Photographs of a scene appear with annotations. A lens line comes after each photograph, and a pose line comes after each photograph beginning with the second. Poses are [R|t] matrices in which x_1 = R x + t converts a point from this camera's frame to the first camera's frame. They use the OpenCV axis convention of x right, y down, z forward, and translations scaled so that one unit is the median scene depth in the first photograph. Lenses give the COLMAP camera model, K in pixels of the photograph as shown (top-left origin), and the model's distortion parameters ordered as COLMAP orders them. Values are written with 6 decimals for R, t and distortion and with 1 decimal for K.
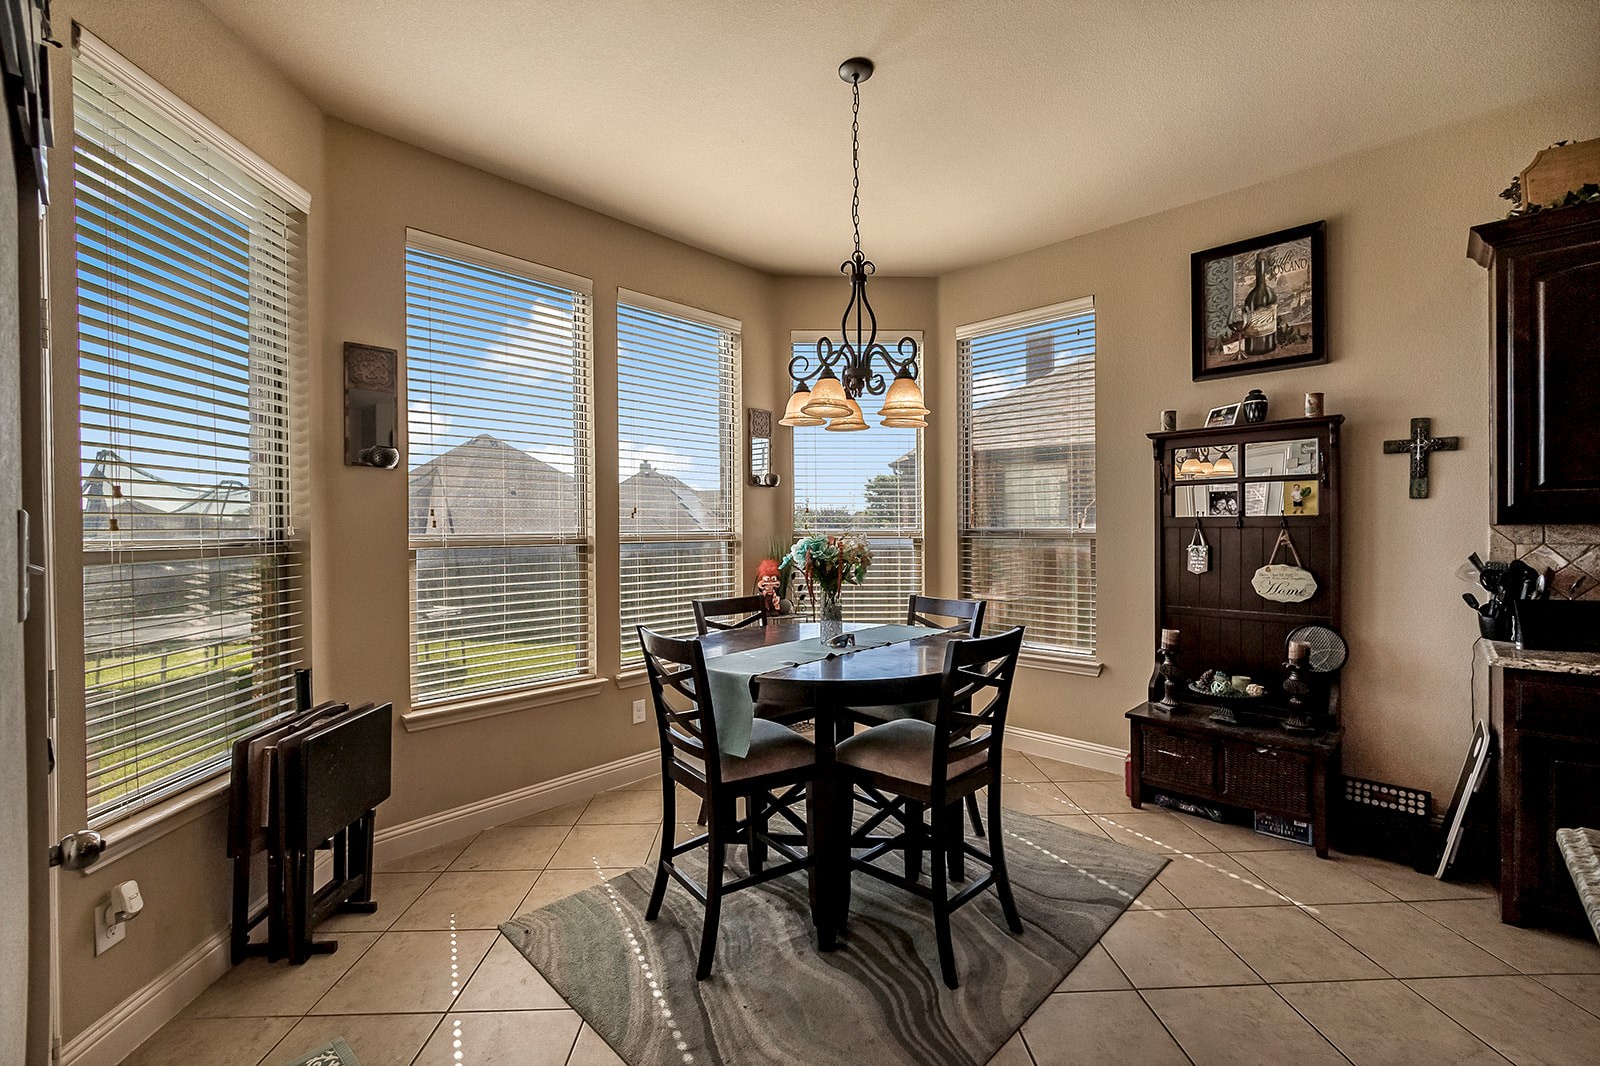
lens RADIAL K [[671.1, 0, 800.5], [0, 671.1, 536.4], [0, 0, 1]] dist [-0.021542, 0.003882]
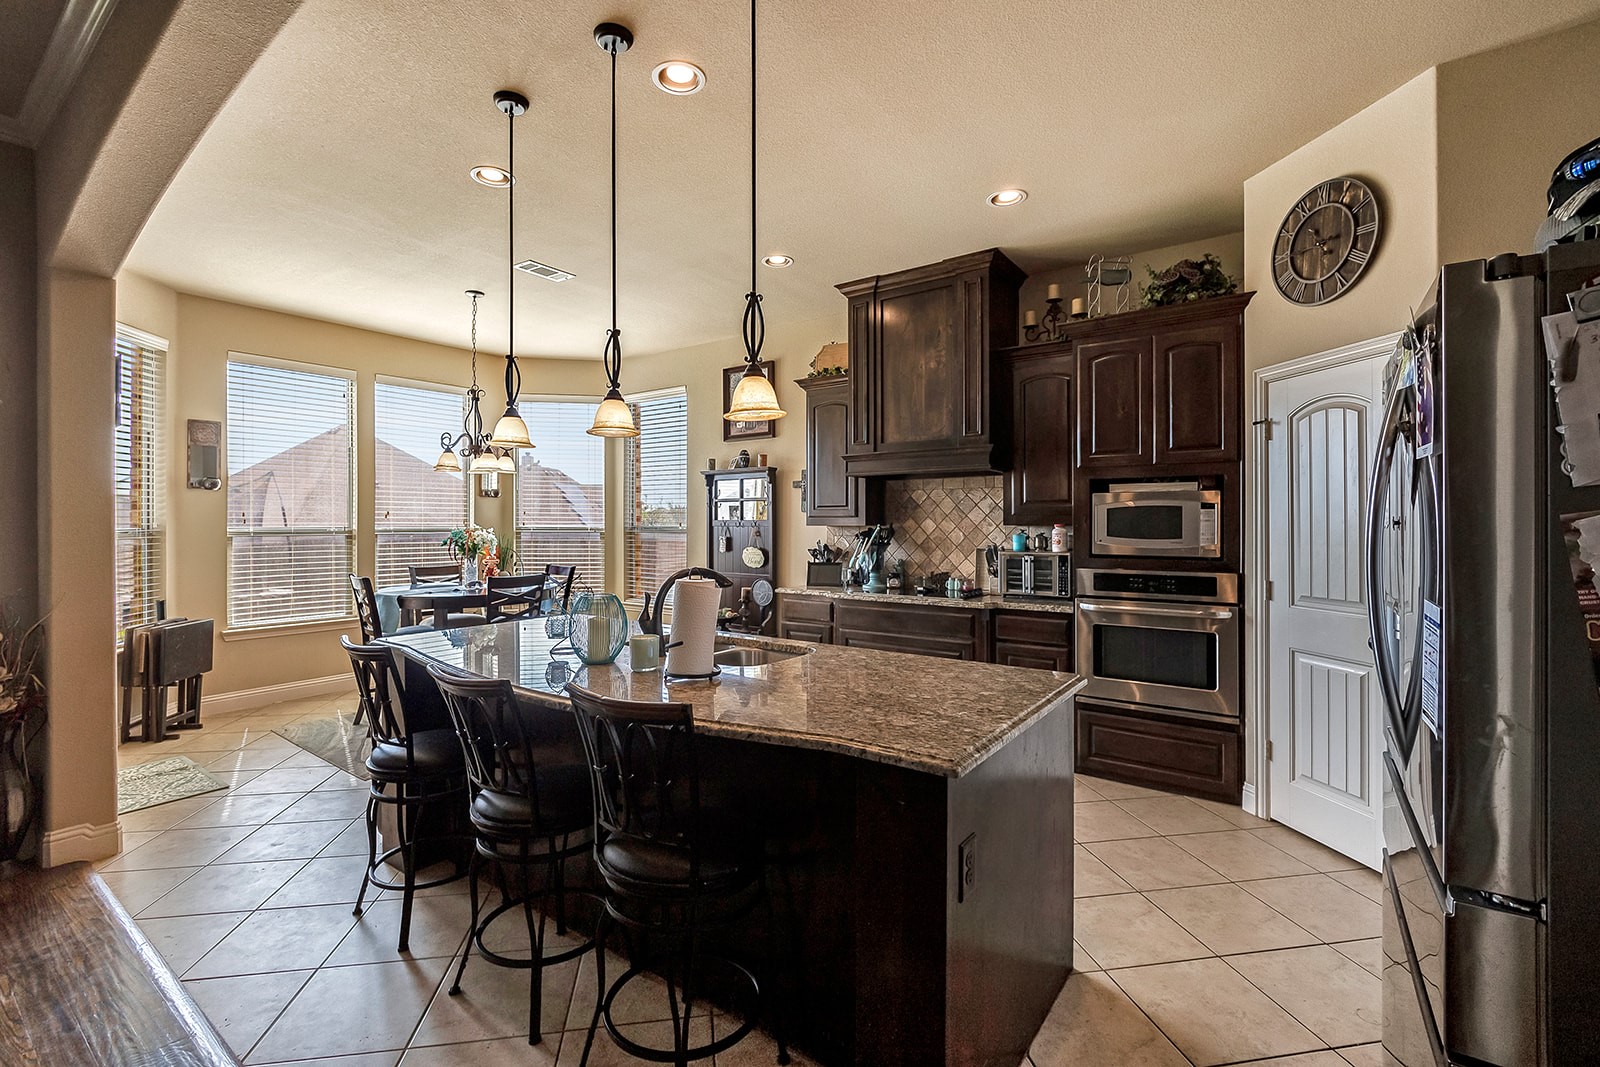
lens RADIAL K [[683.9, 0, 809.5], [0, 683.9, 527.0], [0, 0, 1]] dist [-0.024468, -0.000495]
pose [[0.989523, 0.006490, 0.144228, 0.608855], [-0.005295, 0.999948, -0.008666, 0.002612], [-0.144276, 0.007811, 0.989507, -0.874544]]
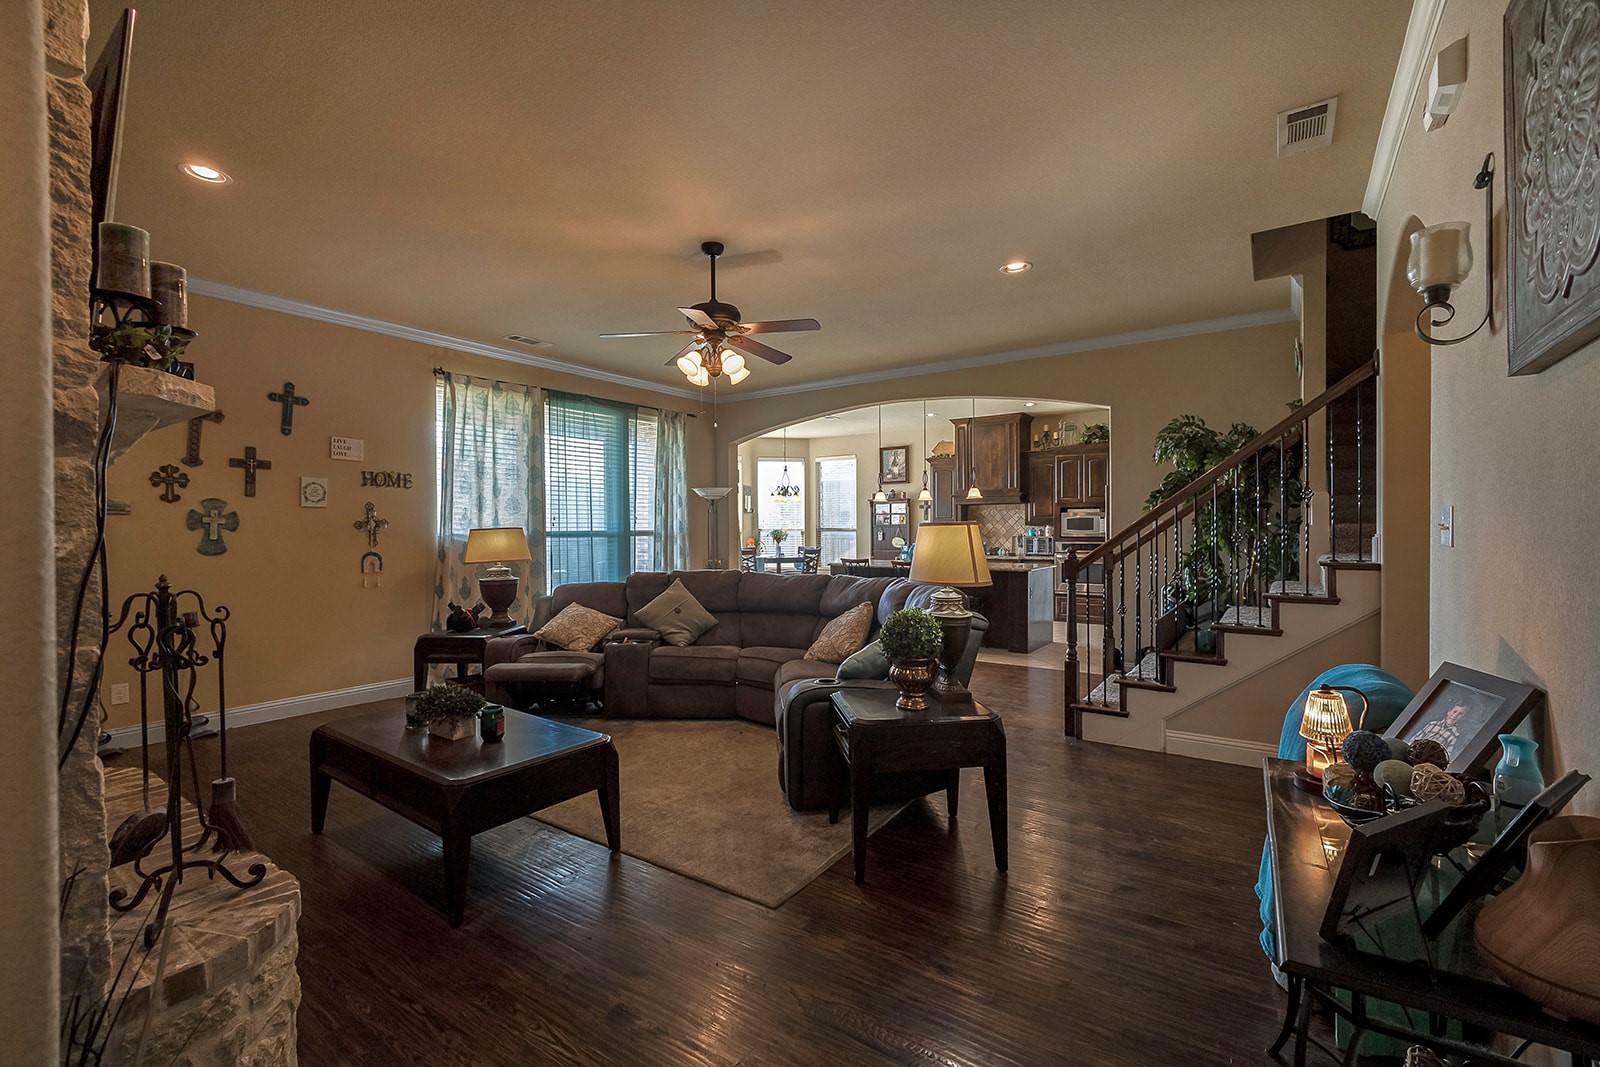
lens RADIAL K [[693.7, 0, 800.0], [0, 693.7, 533.5], [0, 0, 1]] dist [-0.003757, -0.000255]
pose [[0.988921, 0.000296, 0.148439, -0.387154], [0.000280, 0.999993, -0.003857, 0.036216], [-0.148439, 0.003856, 0.988914, -2.735531]]
